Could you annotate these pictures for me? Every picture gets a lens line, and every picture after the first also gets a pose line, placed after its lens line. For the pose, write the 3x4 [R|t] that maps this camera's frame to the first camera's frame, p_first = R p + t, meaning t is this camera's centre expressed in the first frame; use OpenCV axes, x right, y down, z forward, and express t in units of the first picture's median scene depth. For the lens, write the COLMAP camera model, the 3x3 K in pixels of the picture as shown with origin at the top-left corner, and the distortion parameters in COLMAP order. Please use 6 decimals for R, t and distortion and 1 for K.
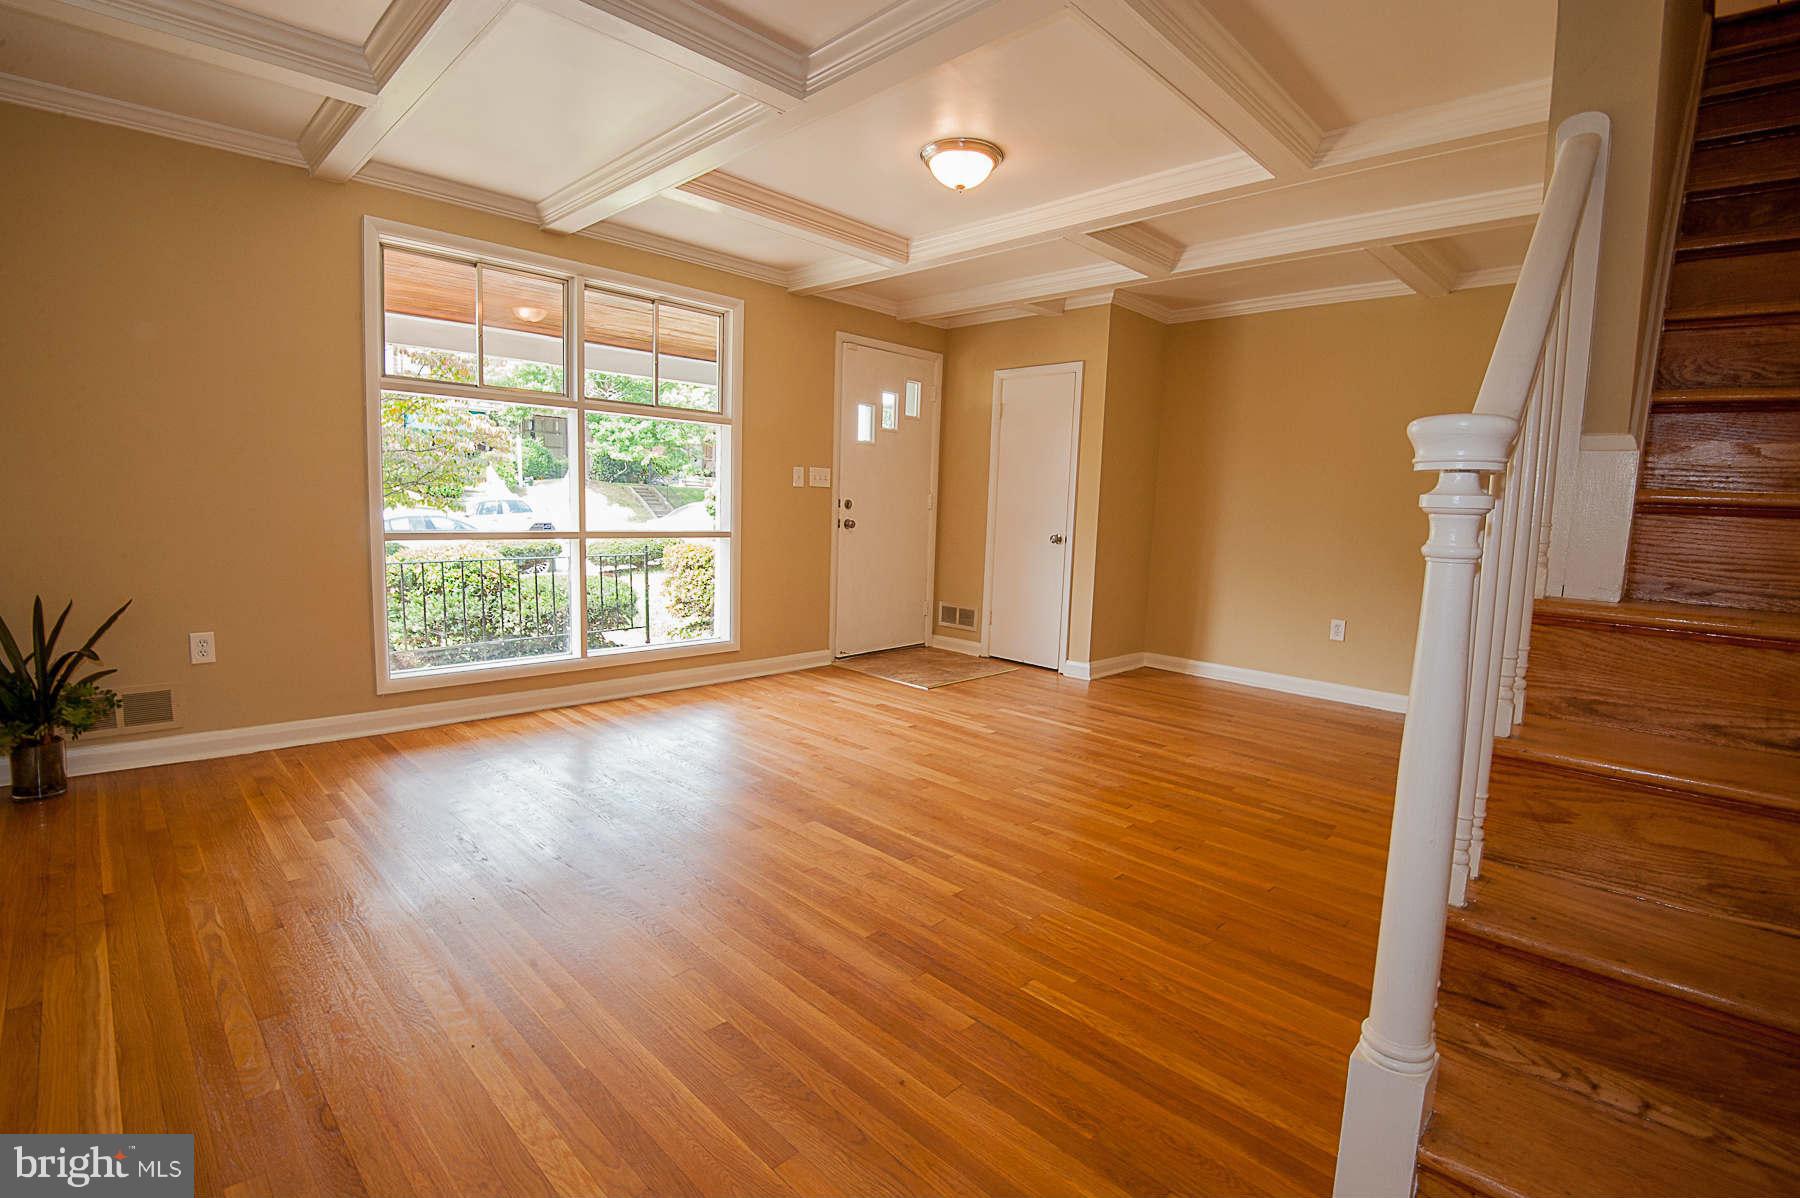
lens RADIAL K [[828.8, 0, 914.1], [0, 828.8, 594.5], [0, 0, 1]] dist [0.000012, -0.024696]
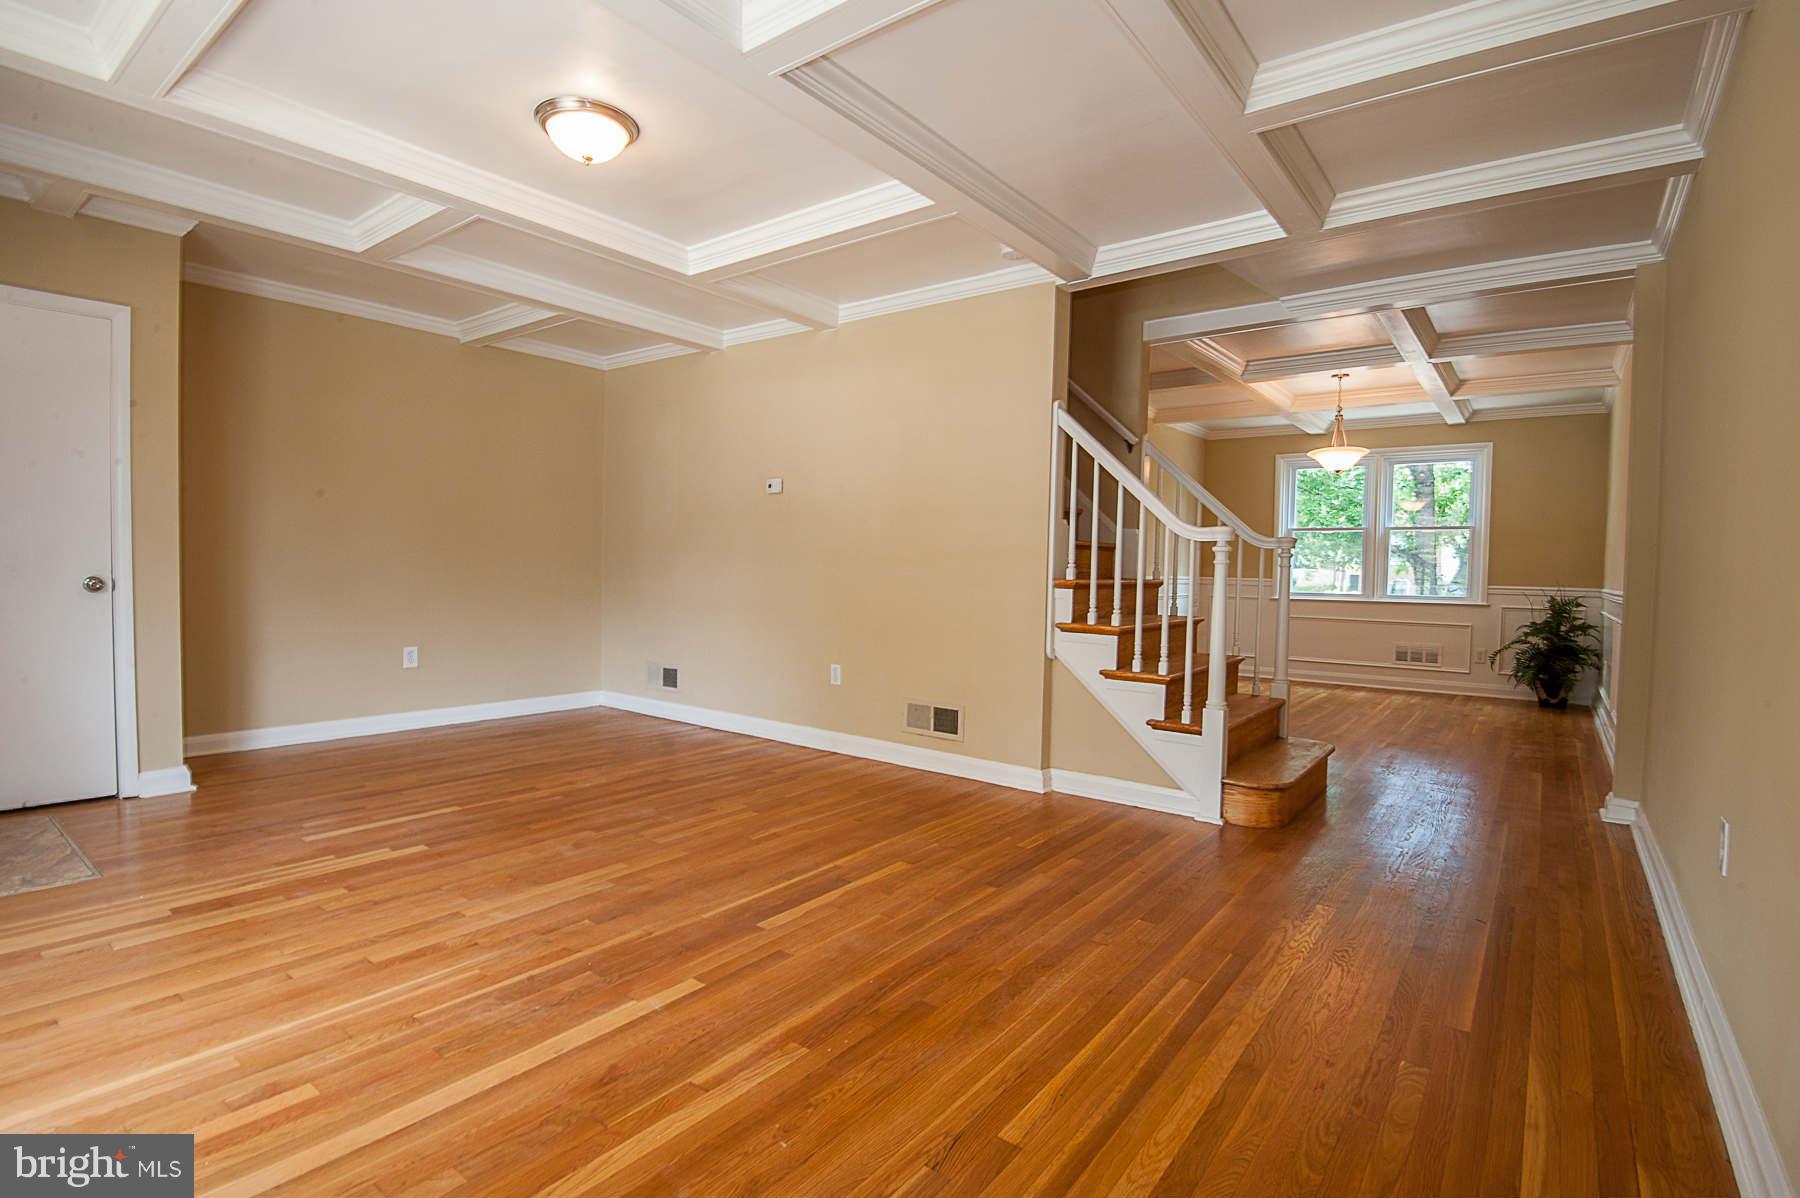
lens RADIAL K [[851.8, 0, 900.0], [0, 851.8, 599.0], [0, 0, 1]] dist [-0.003818, -0.021957]
pose [[-0.113393, -0.079643, 0.990353, -0.808859], [0.086344, 0.992221, 0.089679, -0.096846], [-0.989791, 0.095680, -0.105634, 0.774164]]
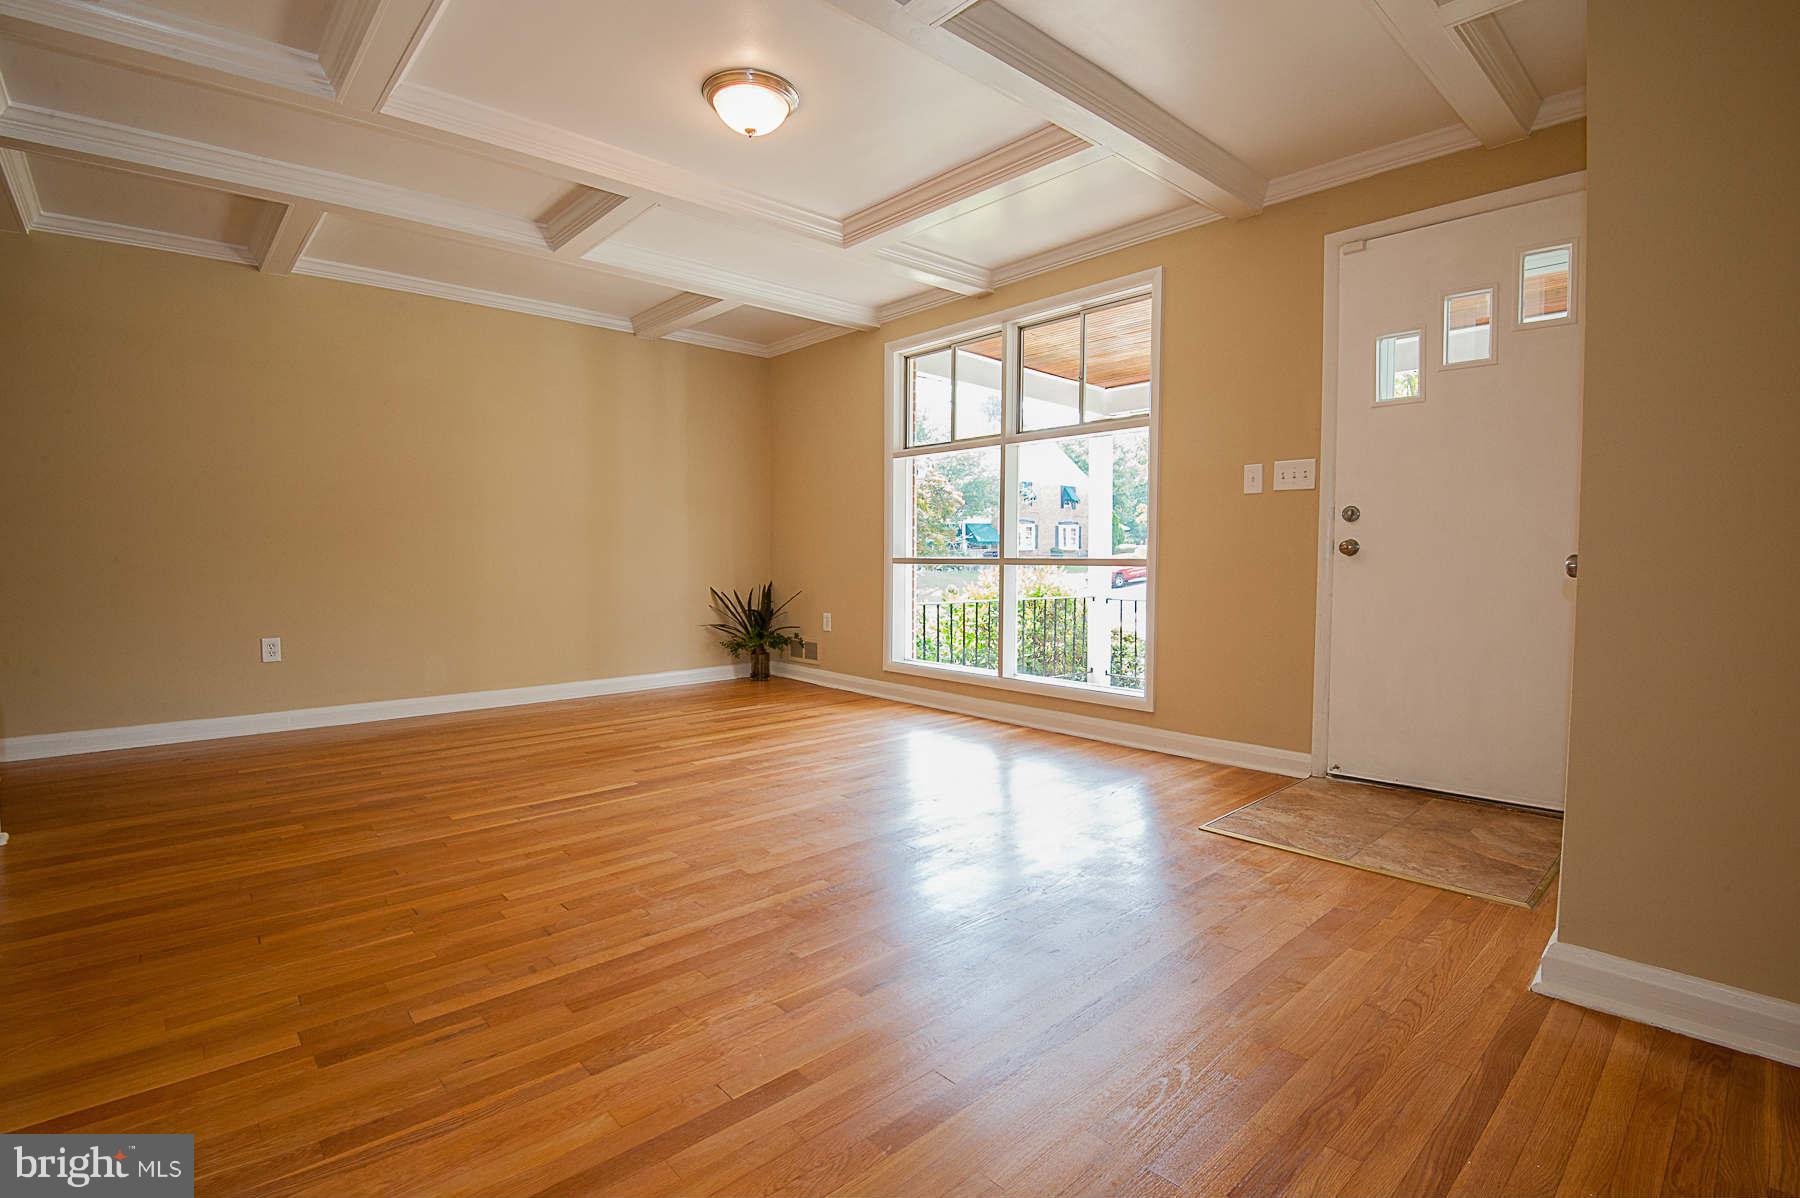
lens RADIAL K [[843.9, 0, 898.0], [0, 843.9, 589.6], [0, 0, 1]] dist [-0.001639, -0.027664]
pose [[-0.065484, 0.010972, -0.997793, 0.871350], [-0.112937, 0.993433, 0.018336, -0.050336], [0.991442, 0.113889, -0.063815, 1.189096]]
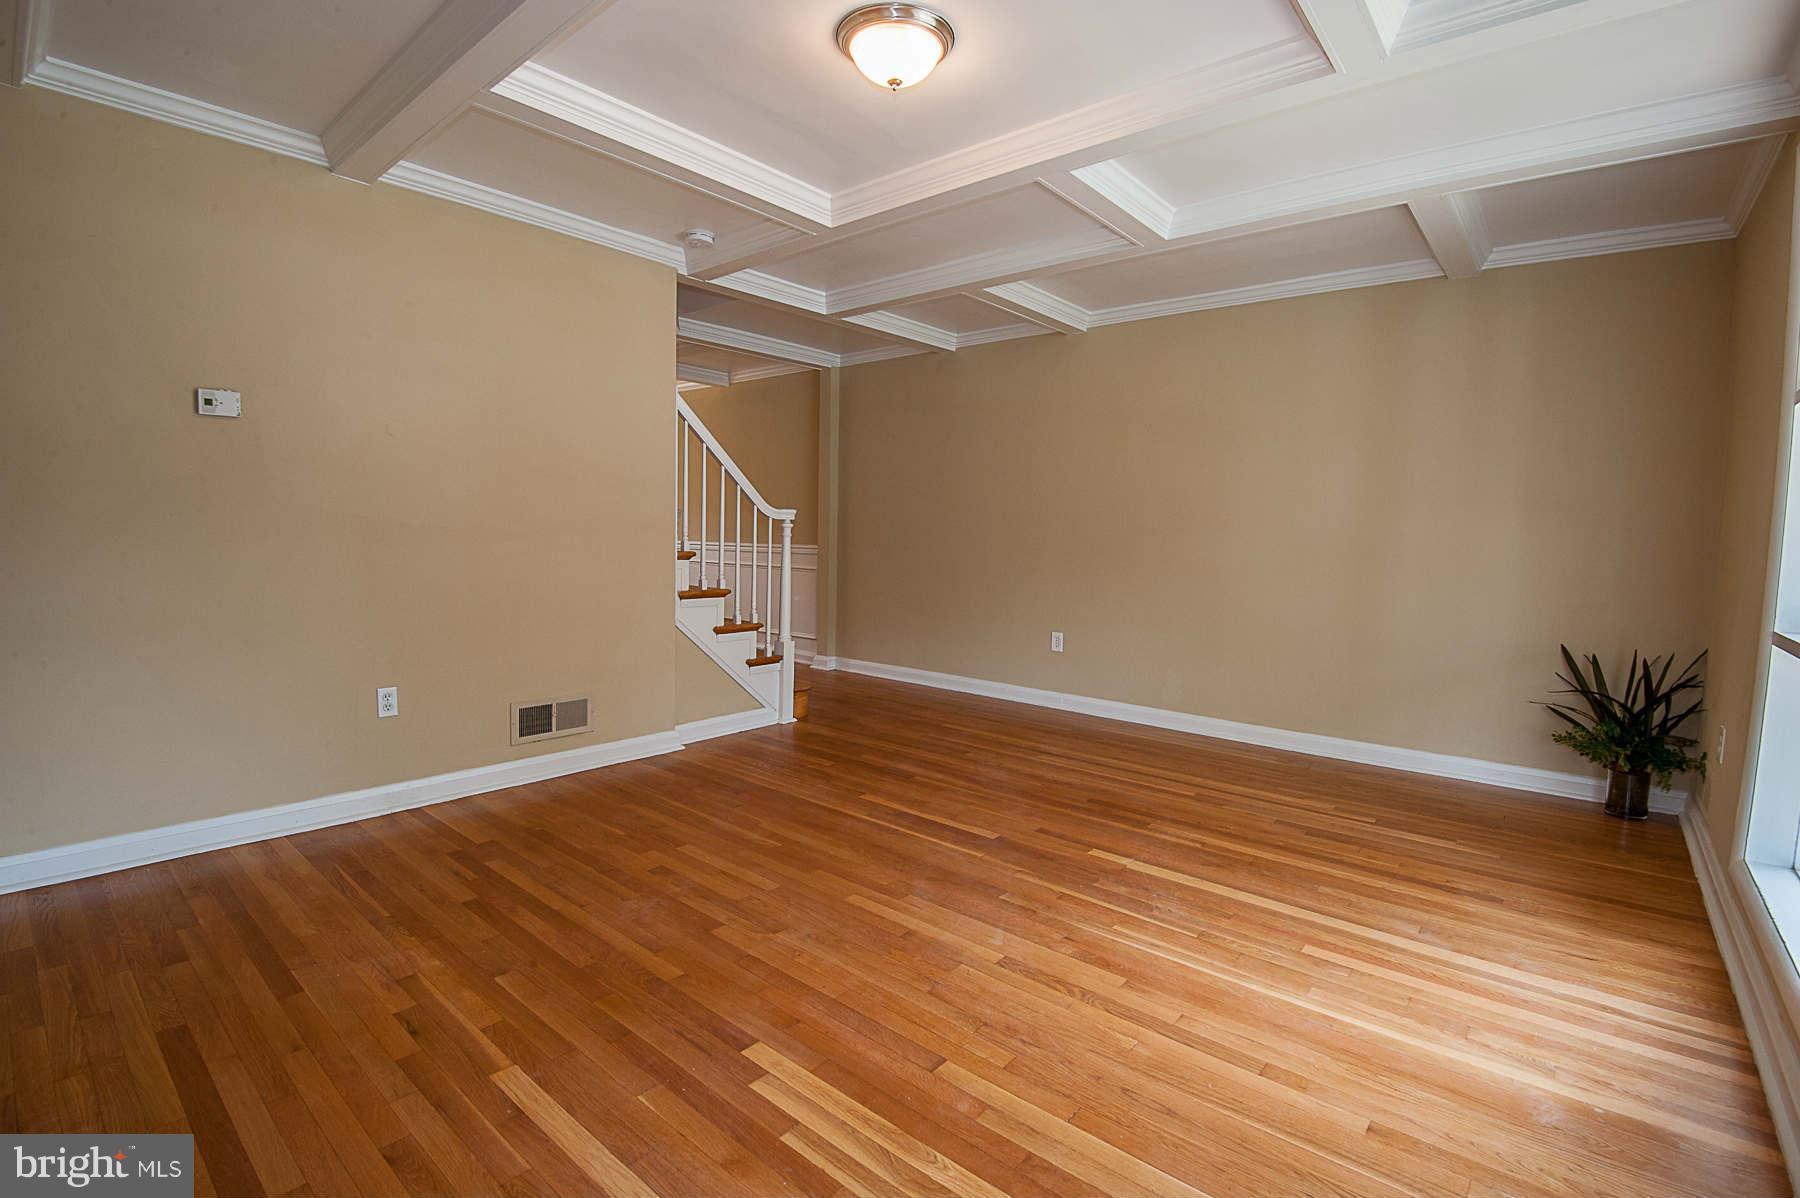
lens RADIAL K [[828.8, 0, 914.1], [0, 828.8, 594.5], [0, 0, 1]] dist [0.000012, -0.024696]
pose [[-0.995798, -0.052213, -0.075238, 0.063498], [-0.065362, 0.980649, 0.184543, -0.185714], [0.064147, 0.188685, -0.979940, 1.665600]]
